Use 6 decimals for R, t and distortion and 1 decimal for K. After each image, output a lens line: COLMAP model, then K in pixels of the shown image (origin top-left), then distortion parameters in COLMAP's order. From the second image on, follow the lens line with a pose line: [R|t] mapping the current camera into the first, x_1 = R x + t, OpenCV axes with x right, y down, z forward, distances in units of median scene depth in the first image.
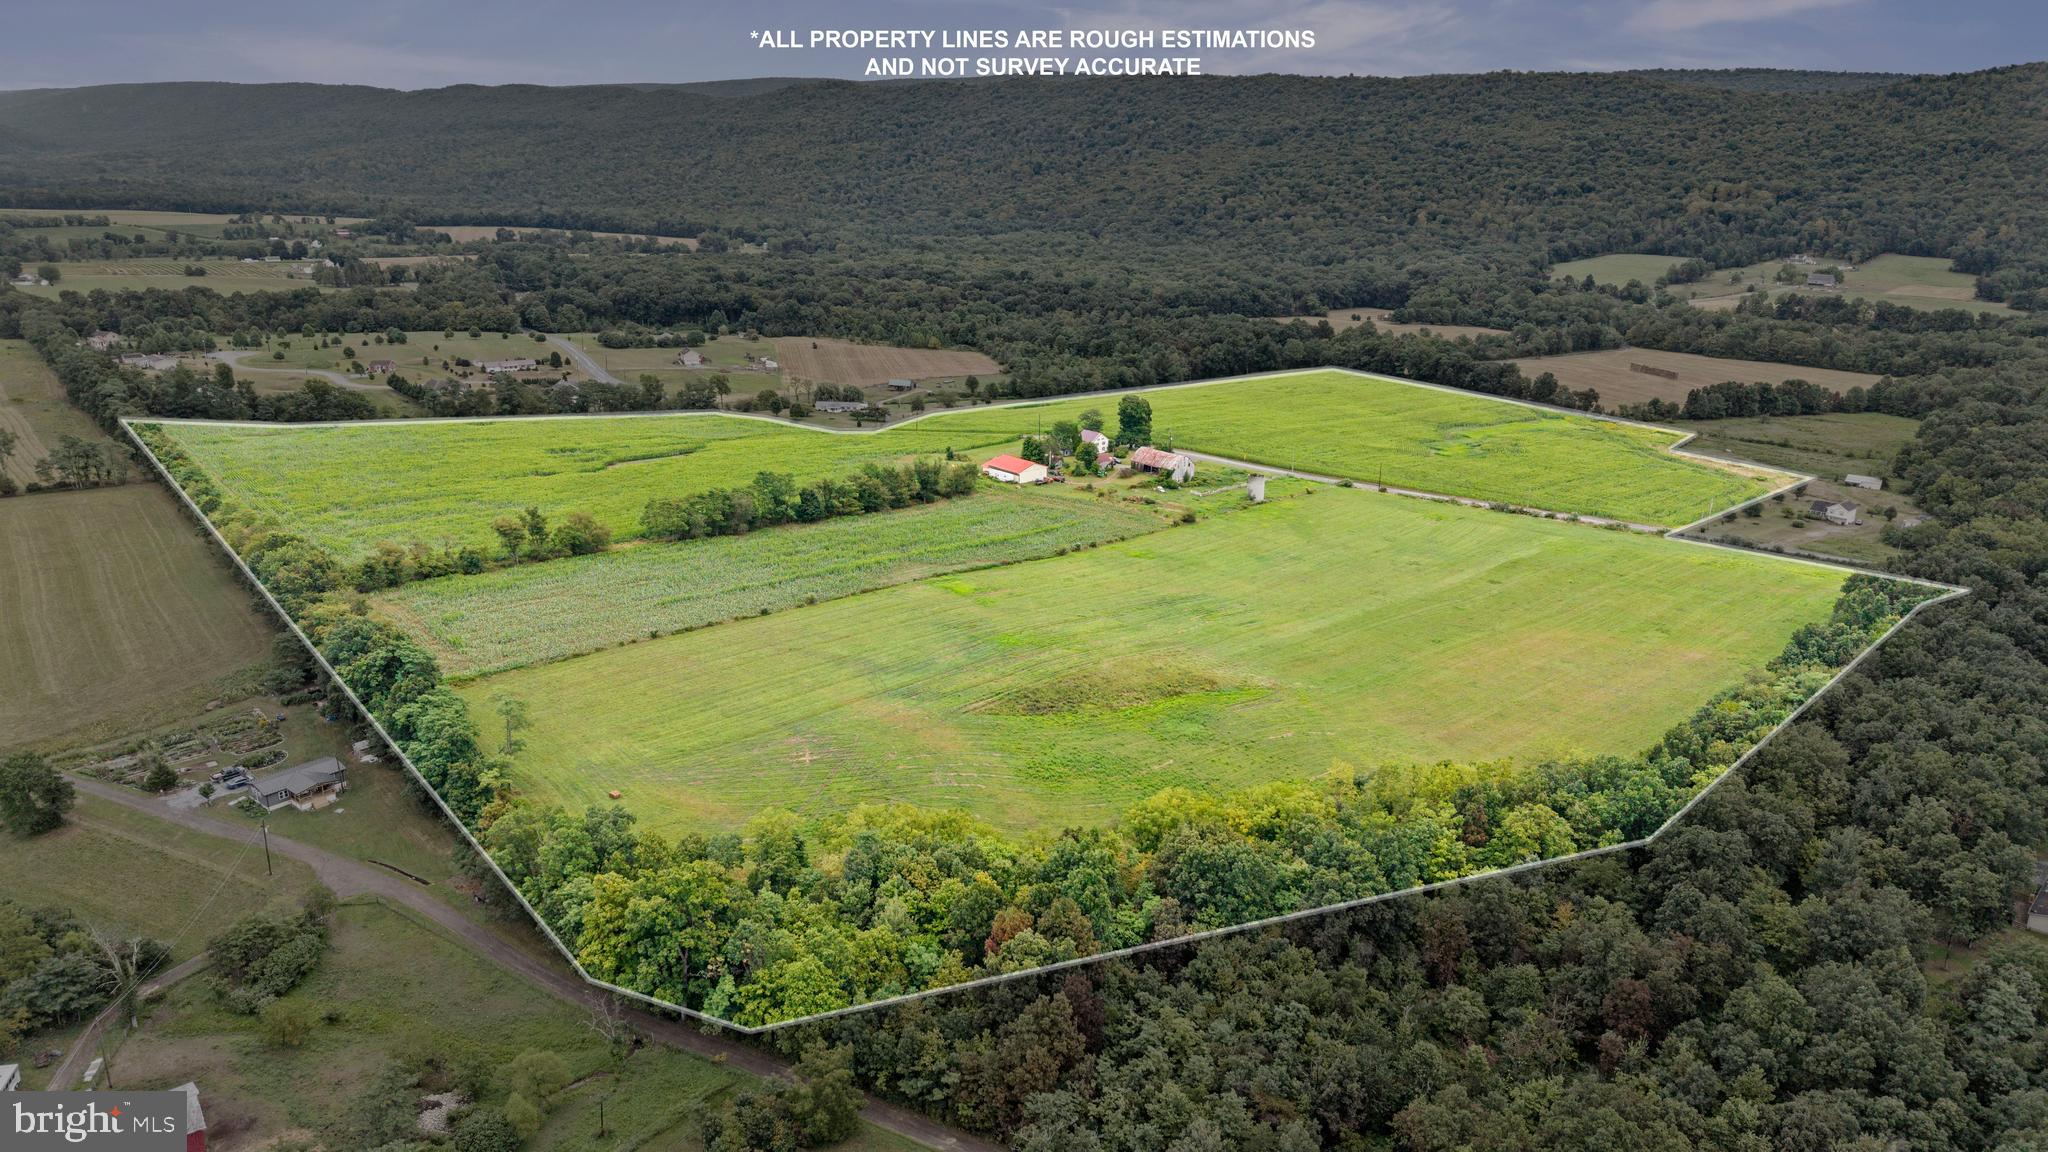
lens RADIAL K [[1410.3, 0, 1024.0], [0, 1410.3, 576.0], [0, 0, 1]] dist [0.007423, 0.001631]
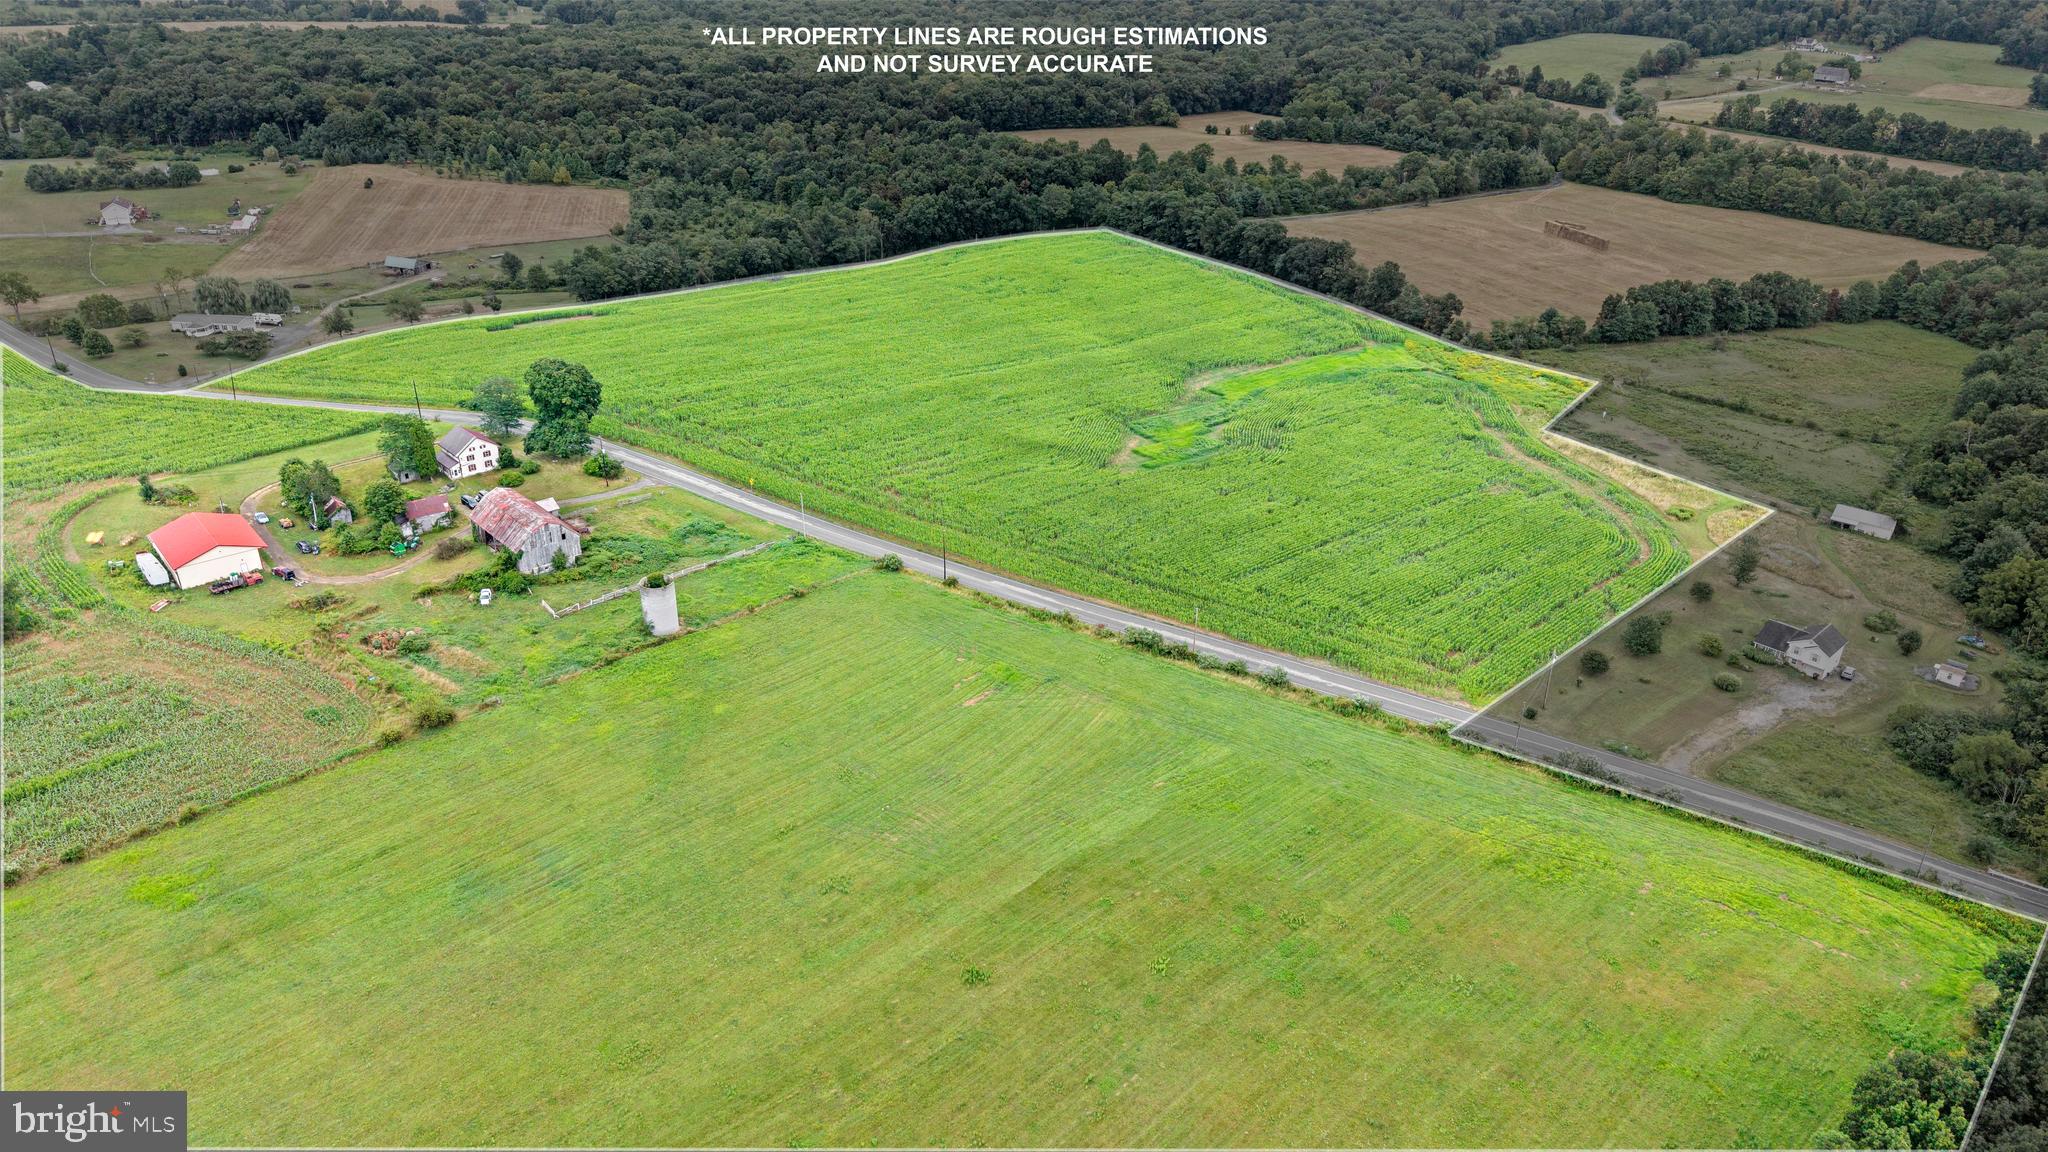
lens RADIAL K [[1479.5, 0, 1024.0], [0, 1479.5, 576.0], [0, 0, 1]] dist [0.024915, 0.004261]
pose [[0.999462, 0.000362, 0.032810, 0.124116], [-0.004941, 0.990195, 0.139608, -0.065640], [-0.032438, -0.139694, 0.989663, 0.217016]]
